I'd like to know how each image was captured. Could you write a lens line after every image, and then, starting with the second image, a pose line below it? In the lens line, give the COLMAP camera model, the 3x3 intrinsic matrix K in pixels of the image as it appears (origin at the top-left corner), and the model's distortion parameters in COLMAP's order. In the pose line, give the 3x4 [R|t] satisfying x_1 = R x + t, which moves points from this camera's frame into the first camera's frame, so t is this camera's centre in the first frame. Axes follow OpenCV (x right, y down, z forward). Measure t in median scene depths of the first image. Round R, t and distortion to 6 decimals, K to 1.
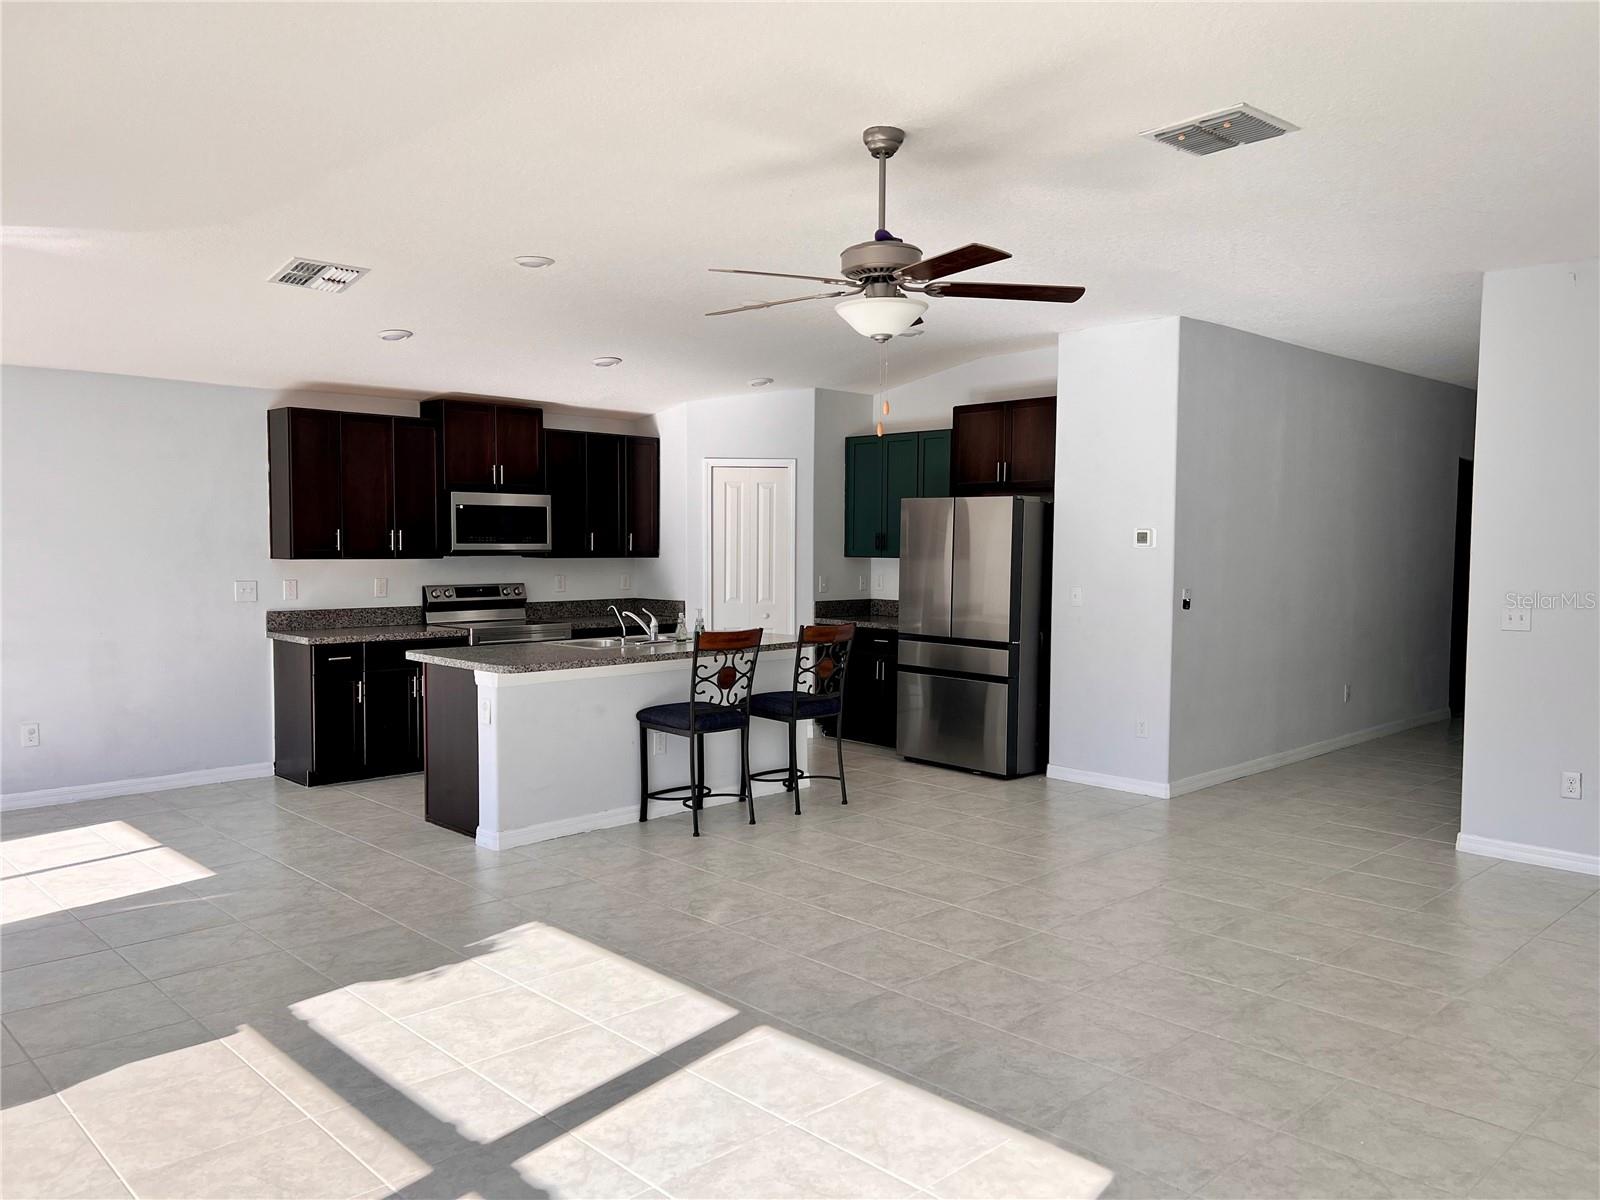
lens RADIAL K [[1219.3, 0, 800.8], [0, 1219.3, 559.3], [0, 0, 1]] dist [0.044154, -0.008761]
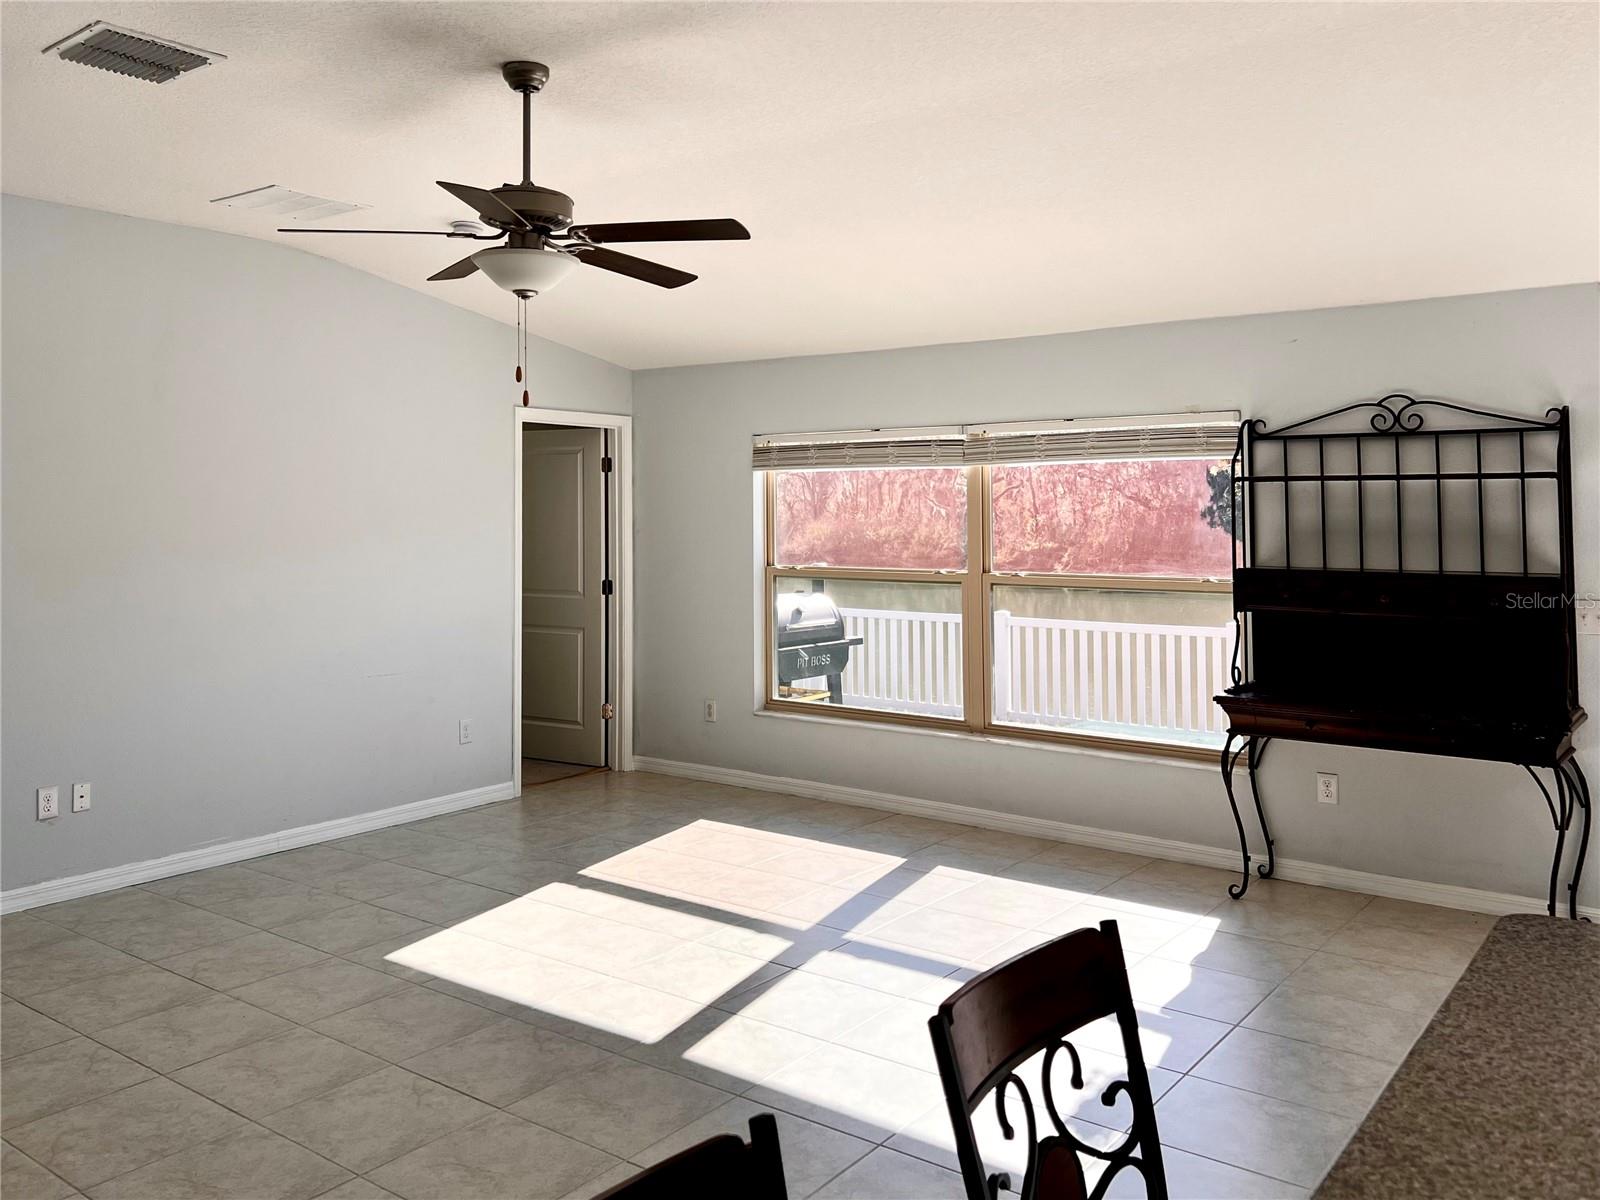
lens RADIAL K [[1323.2, 0, 704.9], [0, 1323.2, 455.9], [0, 0, 1]] dist [0.017737, -0.008231]
pose [[-0.992379, -0.012382, -0.122598, 0.035194], [-0.009287, 0.999624, -0.025784, -0.027280], [0.122871, -0.024449, -0.992121, 1.236484]]
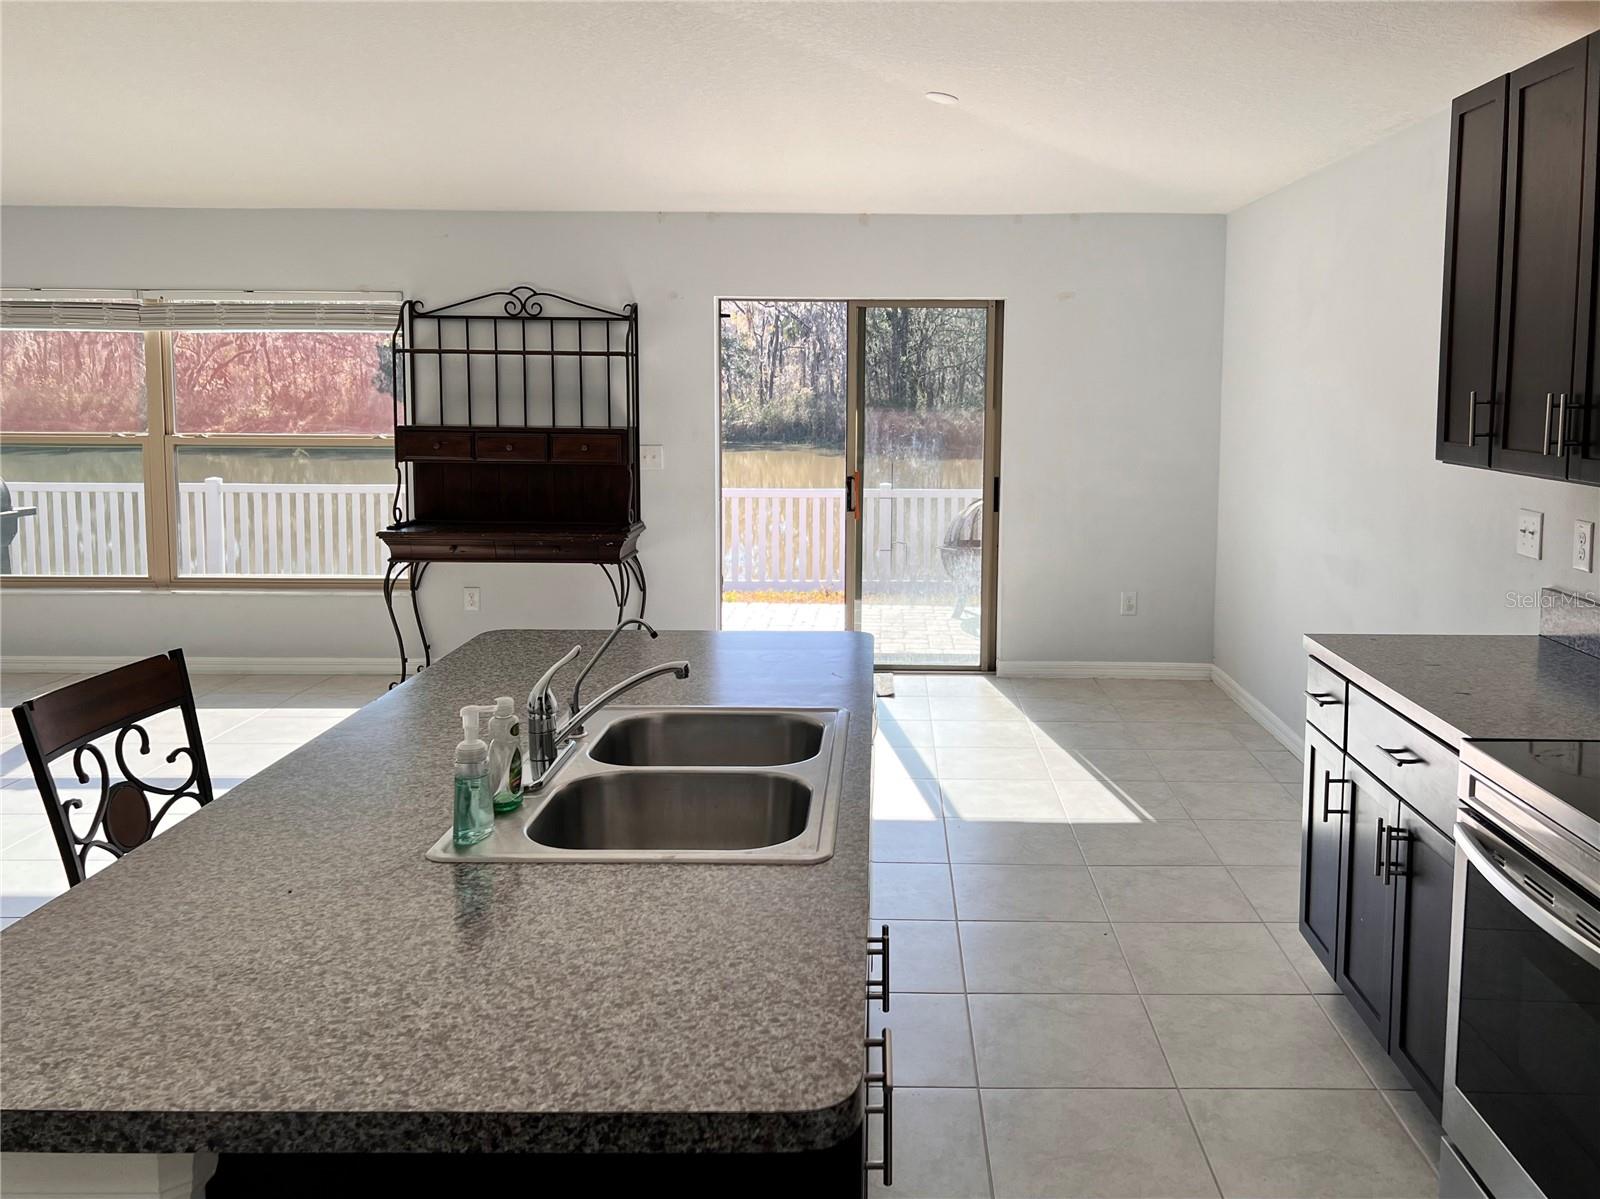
lens RADIAL K [[1298.1, 0, 893.3], [0, 1298.1, 504.2], [0, 0, 1]] dist [0.040229, -0.011765]
pose [[-0.691583, 0.052309, -0.720400, 0.053130], [-0.026538, 0.994861, 0.097714, -0.028529], [0.721809, 0.086695, -0.686641, 1.406412]]
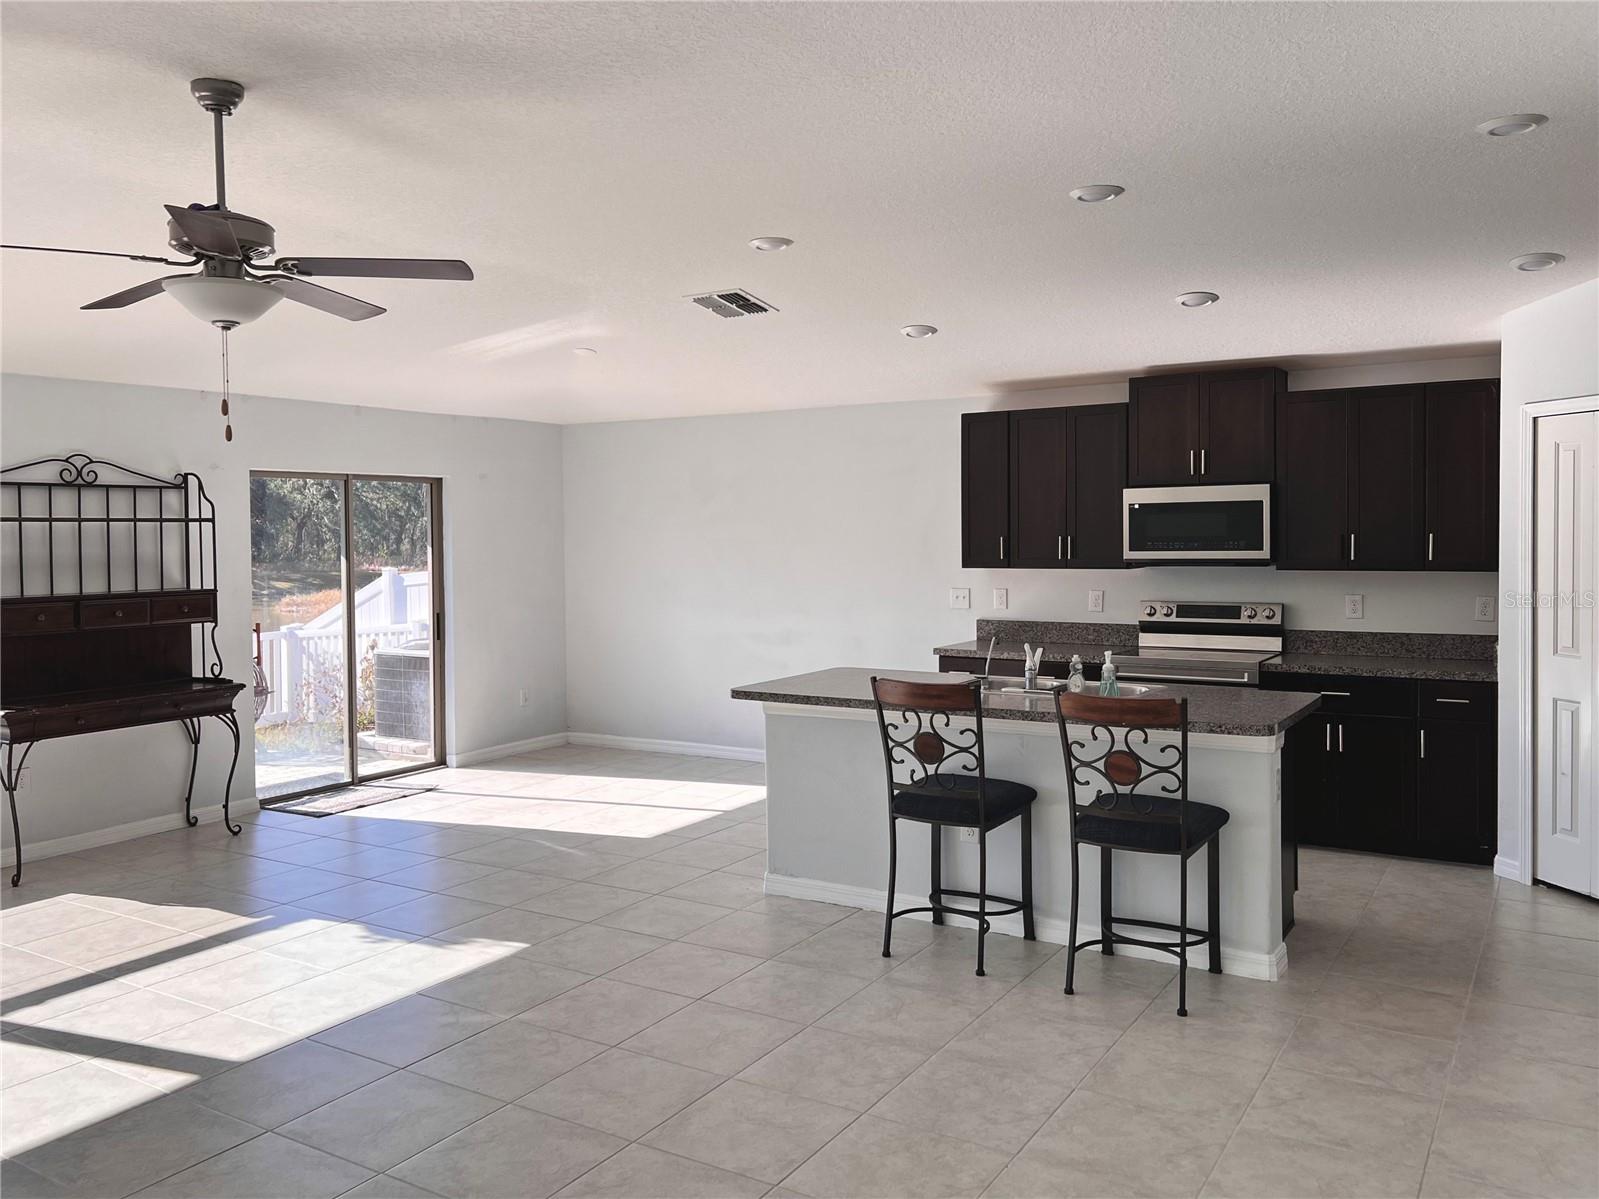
lens RADIAL K [[1239.0, 0, 785.2], [0, 1239.0, 552.5], [0, 0, 1]] dist [0.066097, -0.081025]
pose [[0.228146, 0.005099, -0.973614, 0.623751], [-0.003460, 0.999984, 0.004426, -0.019391], [0.973621, 0.002359, 0.228160, 0.757187]]
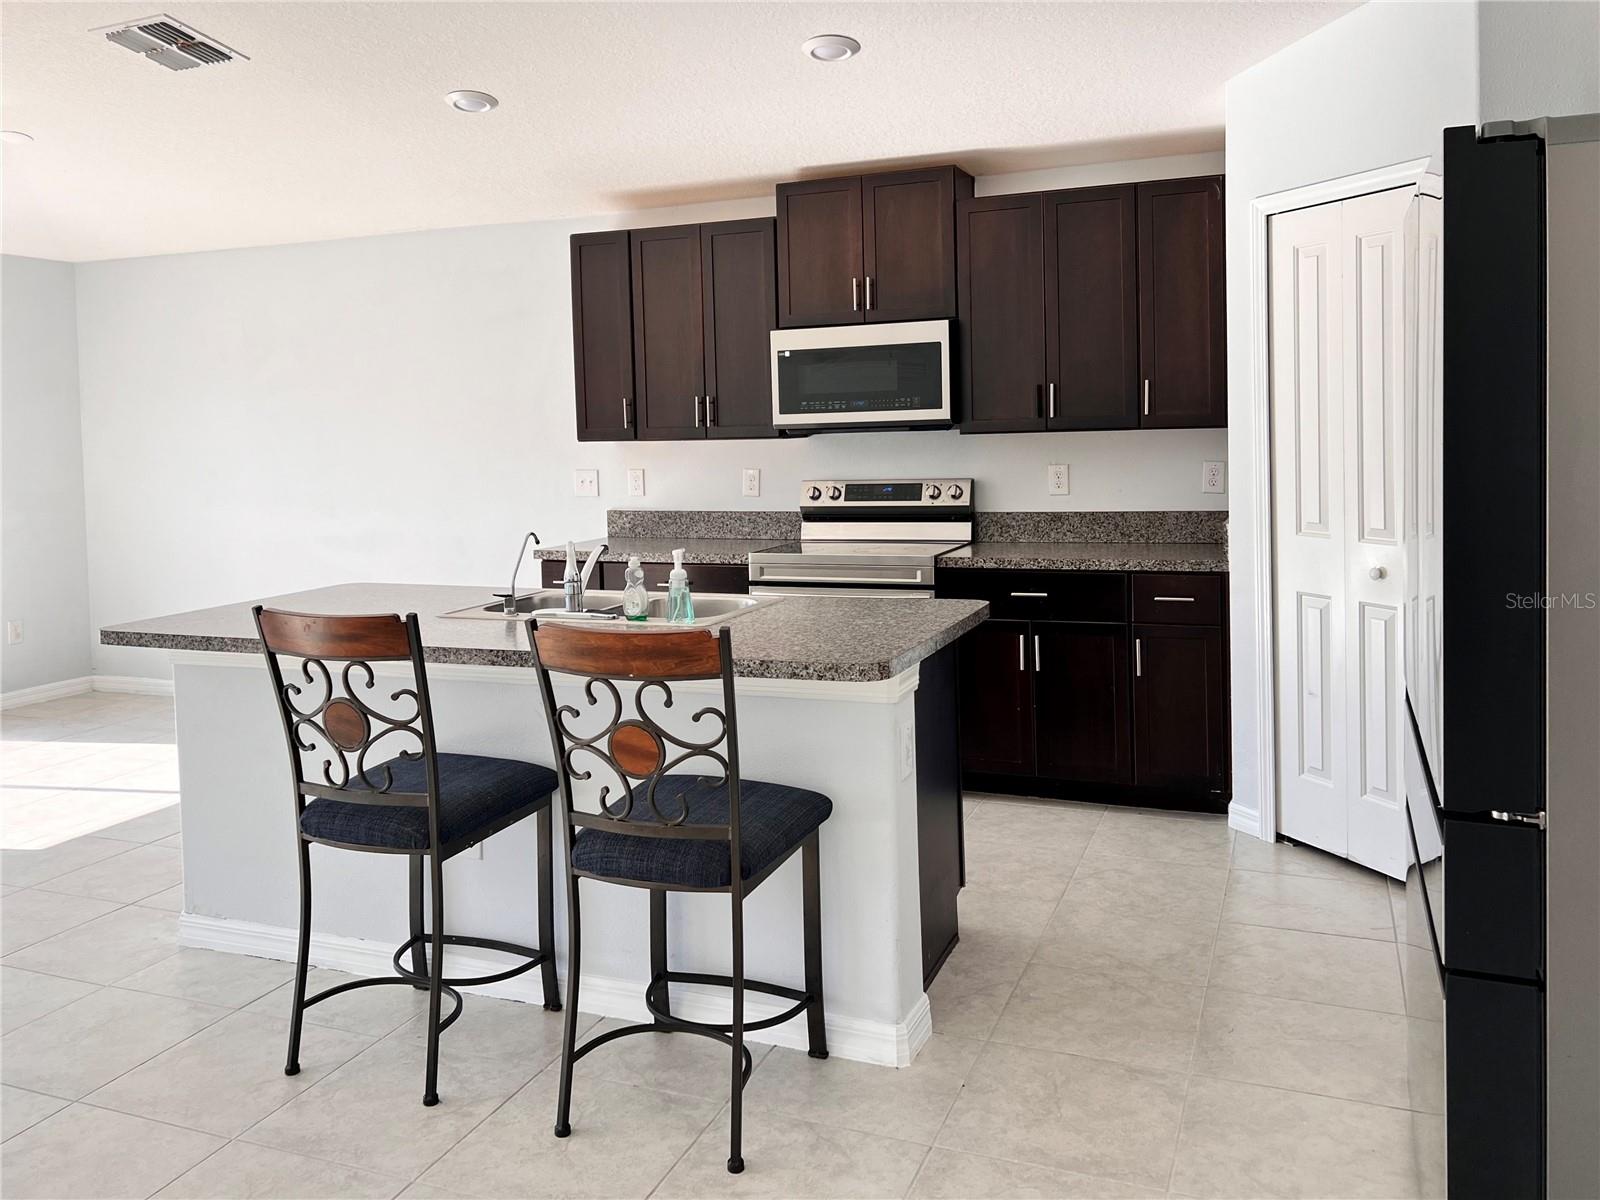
lens RADIAL K [[1259.8, 0, 780.7], [0, 1259.8, 465.3], [0, 0, 1]] dist [0.073805, -0.113788]
pose [[0.394381, 0.009336, -0.918899, 0.397202], [0.013476, 0.999782, 0.015941, 0.003863], [0.918848, -0.018670, 0.394170, 0.970713]]
